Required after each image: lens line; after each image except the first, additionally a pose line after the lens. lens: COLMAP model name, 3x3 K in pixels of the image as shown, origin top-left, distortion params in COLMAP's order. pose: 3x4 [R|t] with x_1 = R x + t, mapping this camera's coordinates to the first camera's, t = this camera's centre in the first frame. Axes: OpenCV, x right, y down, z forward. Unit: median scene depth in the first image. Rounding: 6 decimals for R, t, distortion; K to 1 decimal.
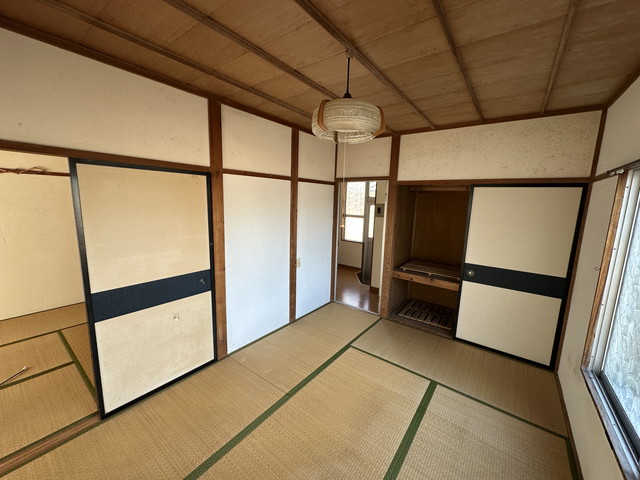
lens RADIAL K [[254.6, 0, 316.2], [0, 254.6, 239.5], [0, 0, 1]] dist [-0.000276, -0.000044]
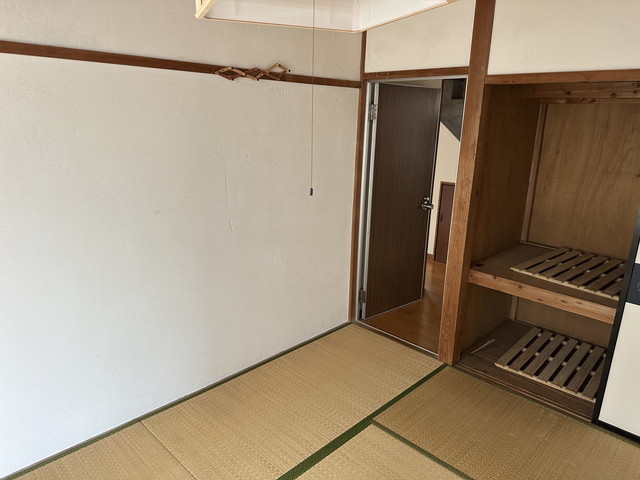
lens RADIAL K [[450.2, 0, 321.8], [0, 450.2, 240.1], [0, 0, 1]] dist [-0.000486, -0.005903]
pose [[0.993449, 0.023540, -0.111823, 0.125542], [-0.011987, 0.994621, 0.102882, -0.020224], [0.113643, -0.100867, 0.988388, 0.160252]]
